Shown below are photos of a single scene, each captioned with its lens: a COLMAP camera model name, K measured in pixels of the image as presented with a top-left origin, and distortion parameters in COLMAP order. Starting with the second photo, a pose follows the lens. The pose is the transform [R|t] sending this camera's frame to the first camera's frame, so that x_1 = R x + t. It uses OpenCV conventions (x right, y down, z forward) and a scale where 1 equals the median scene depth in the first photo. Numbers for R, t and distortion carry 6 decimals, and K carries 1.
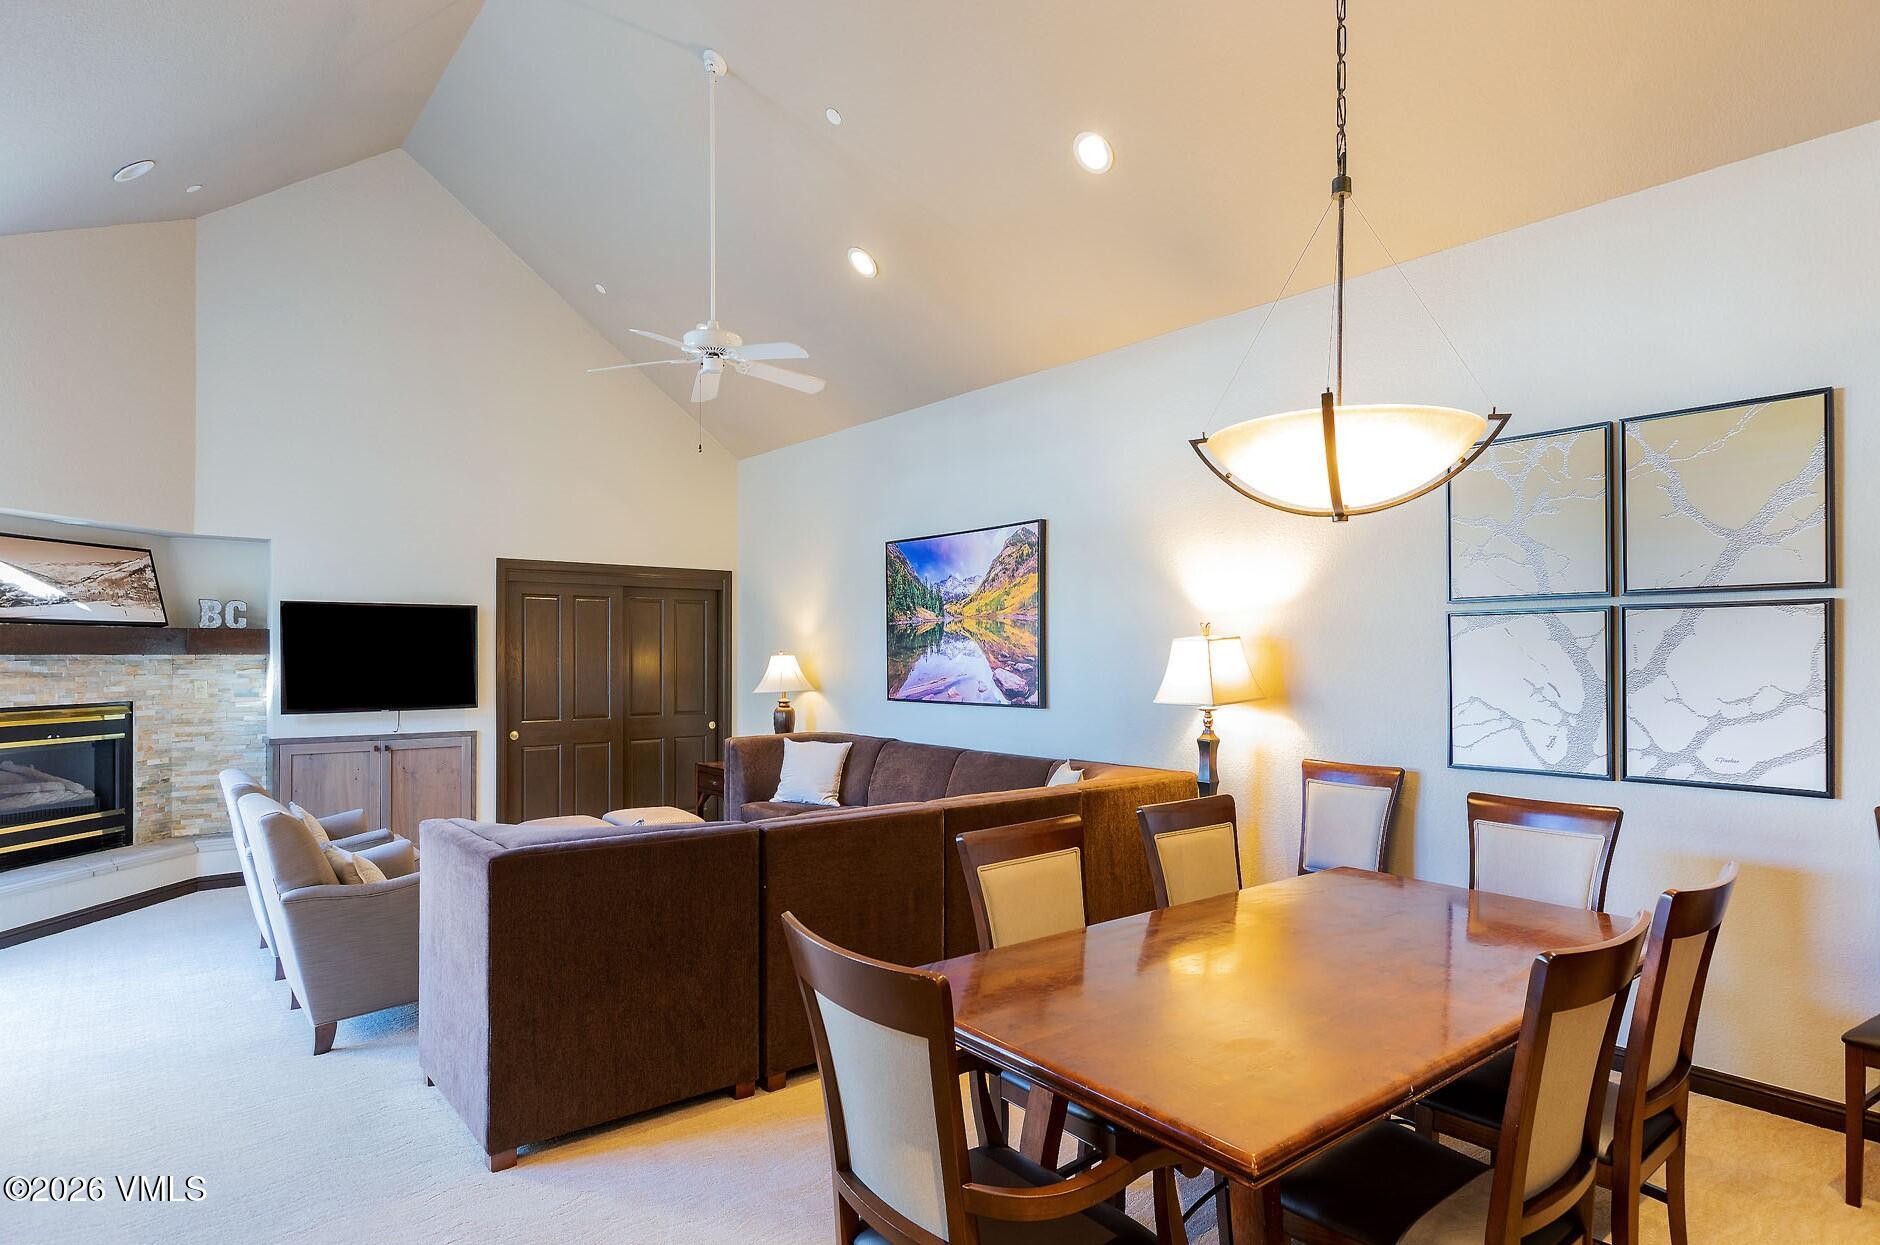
lens RADIAL K [[1019.6, 0, 932.8], [0, 1019.6, 650.2], [0, 0, 1]] dist [0.005157, -0.001659]
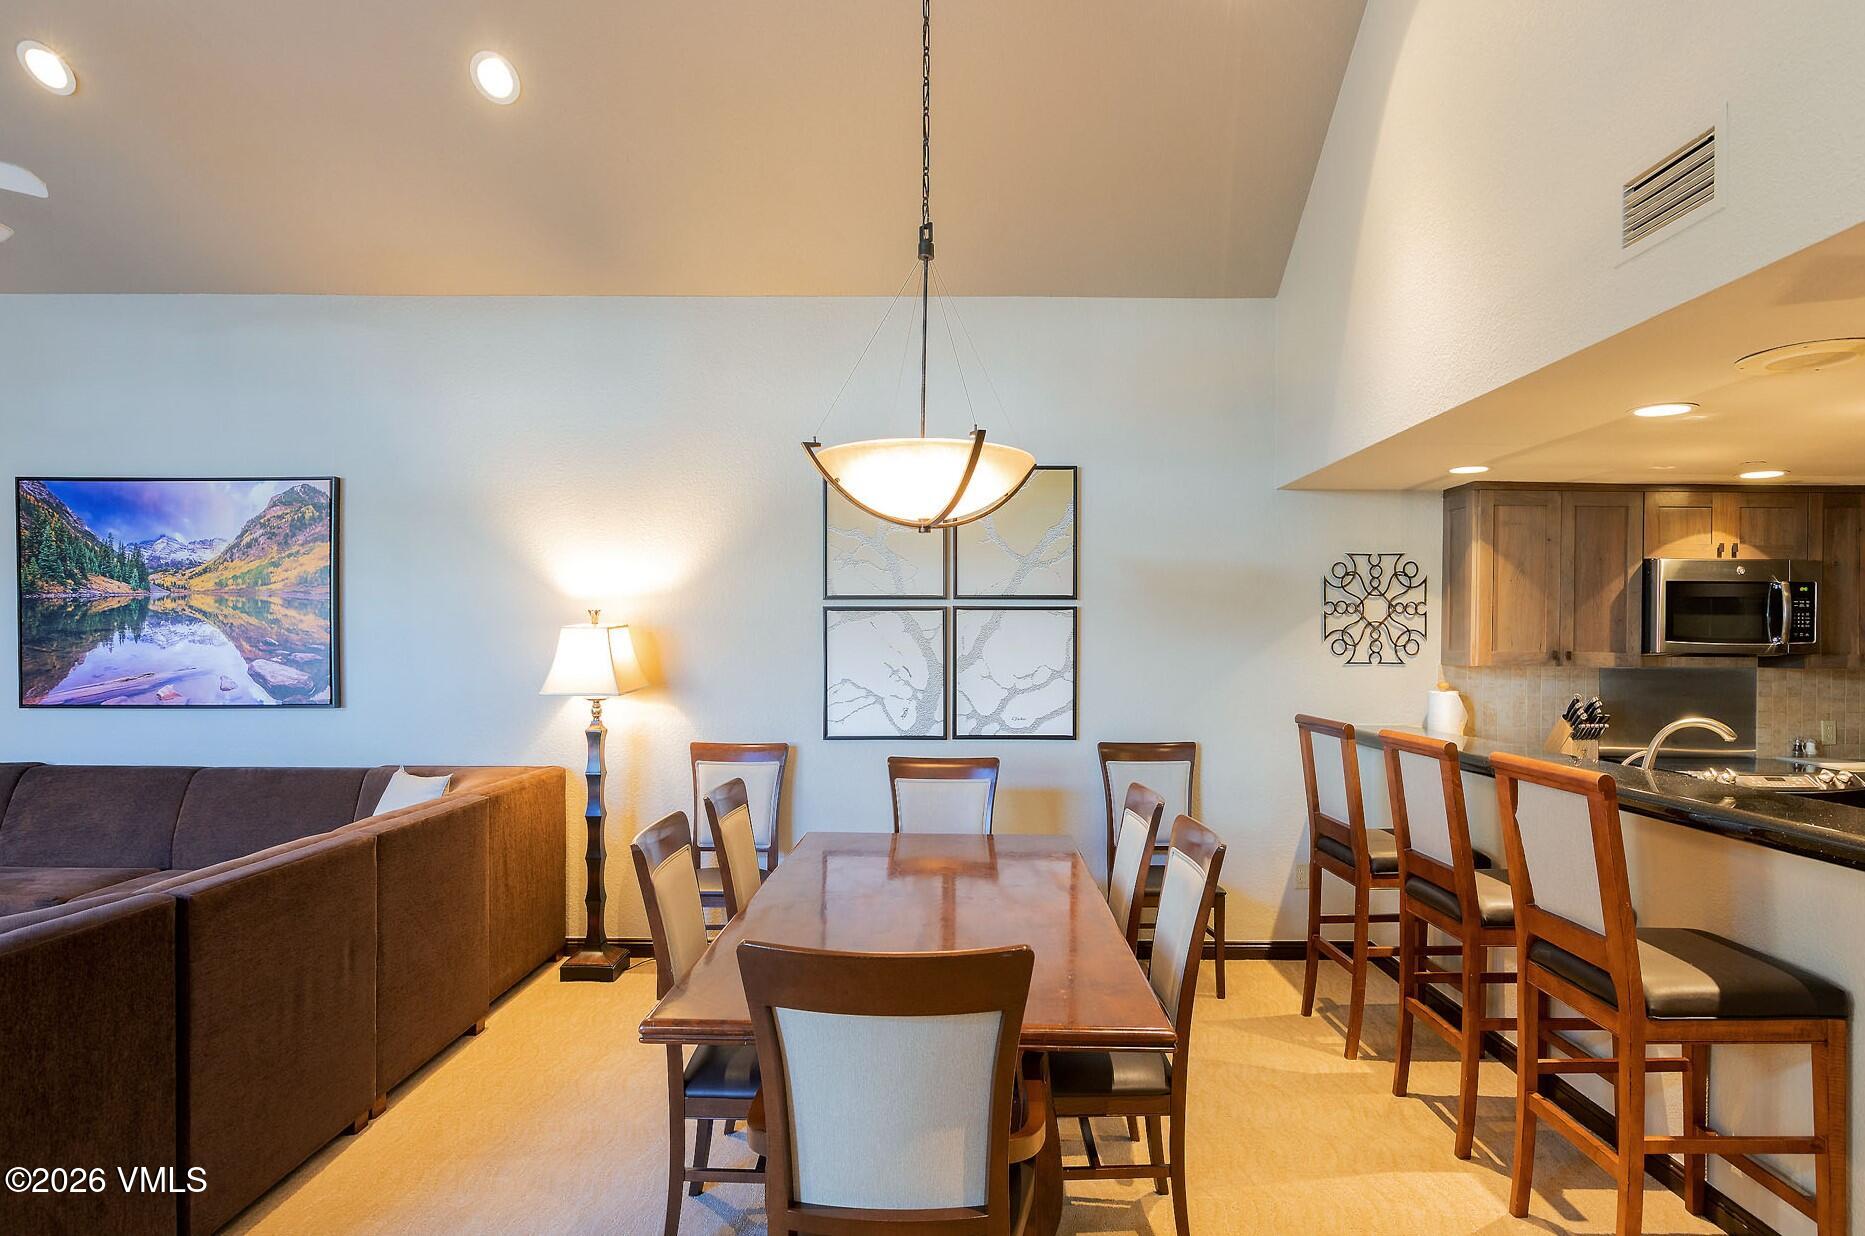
lens RADIAL K [[1011.4, 0, 977.7], [0, 1011.4, 643.6], [0, 0, 1]] dist [0.005157, -0.001659]
pose [[0.643531, 0.000158, 0.765420, -0.180857], [-0.005971, 0.999971, 0.004814, -0.001430], [-0.765397, -0.007669, 0.643513, 0.077069]]
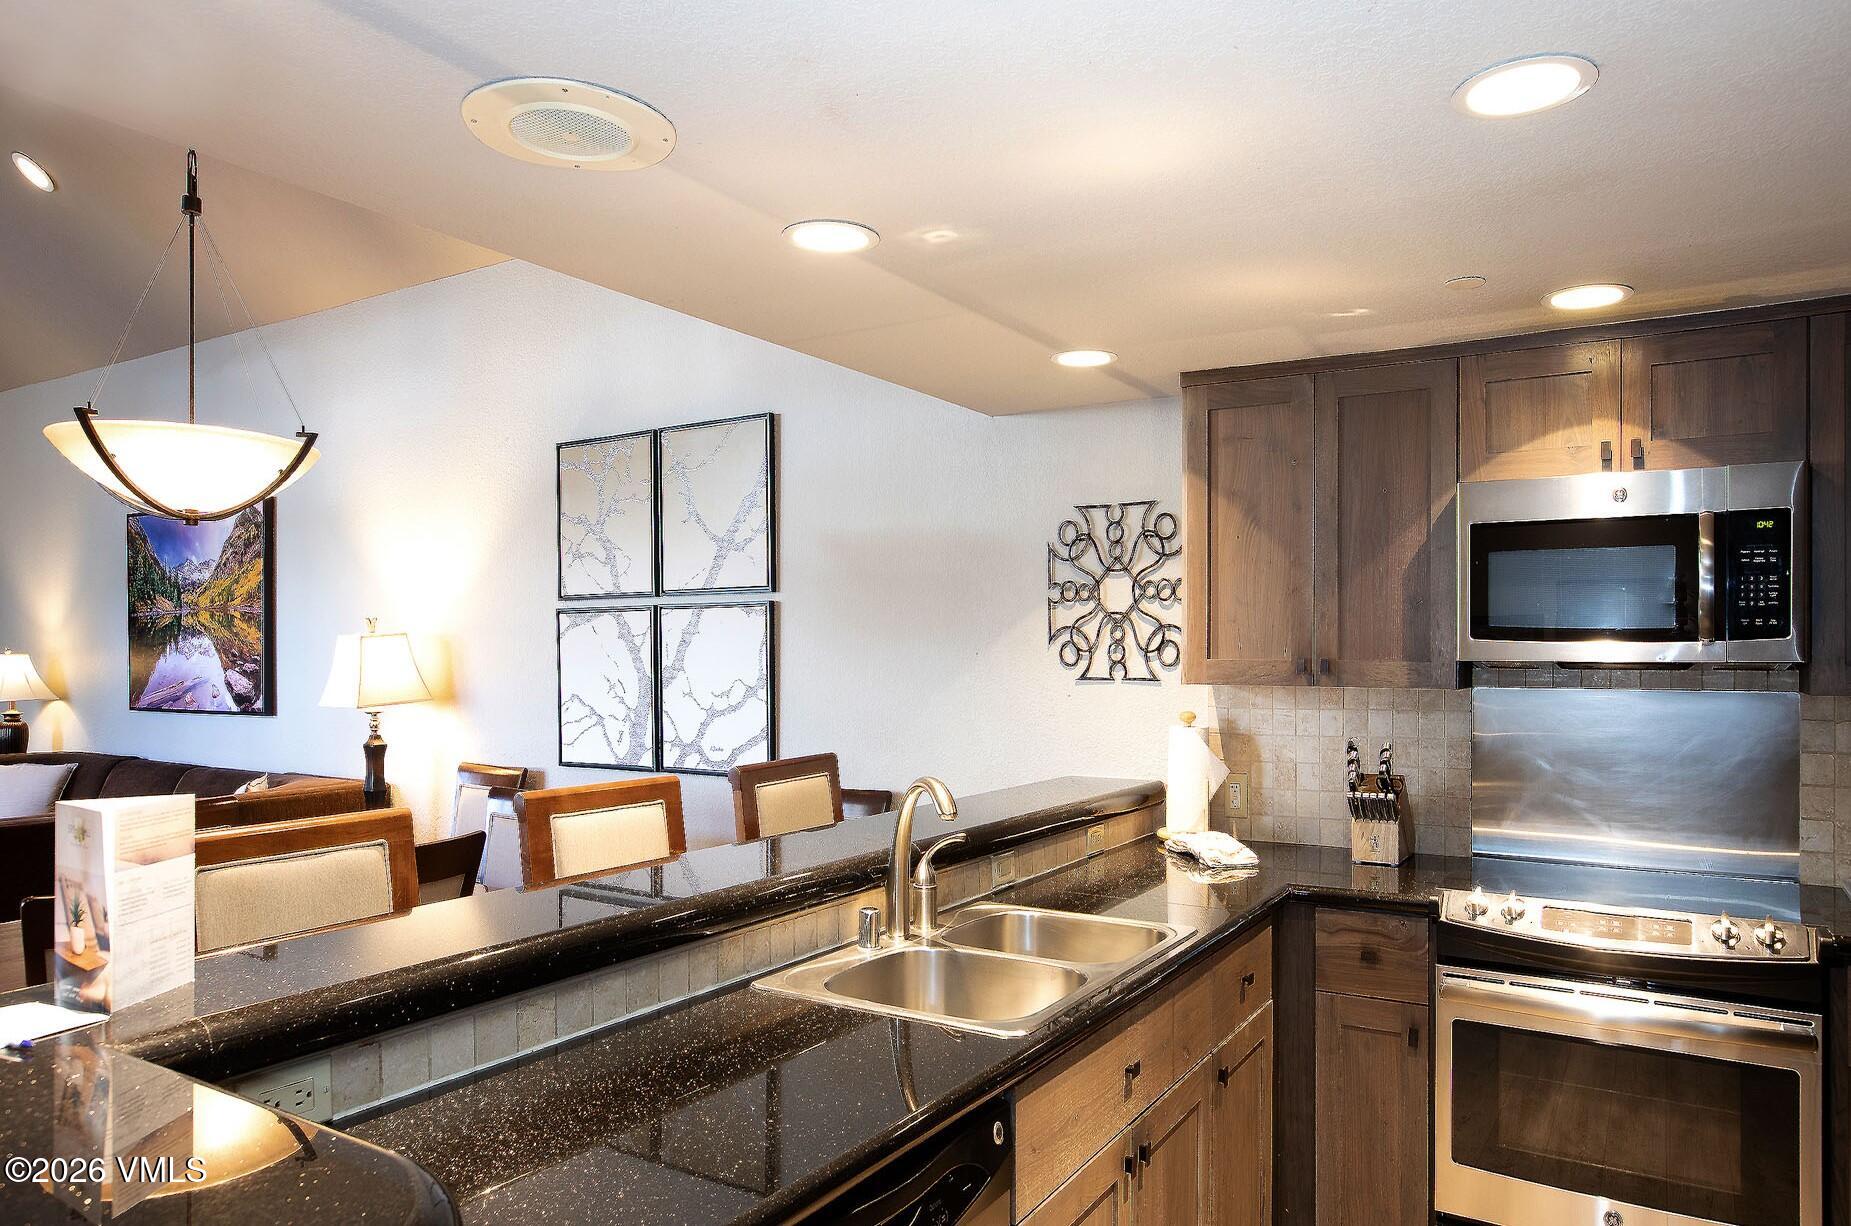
lens RADIAL K [[1295.1, 0, 971.9], [0, 1295.1, 633.9], [0, 0, 1]] dist [-0.024189, 0.013384]
pose [[0.952034, -0.001345, 0.305988, 0.333692], [0.003677, 0.999968, -0.007045, -0.002001], [-0.305969, 0.007832, 0.952009, -0.213969]]
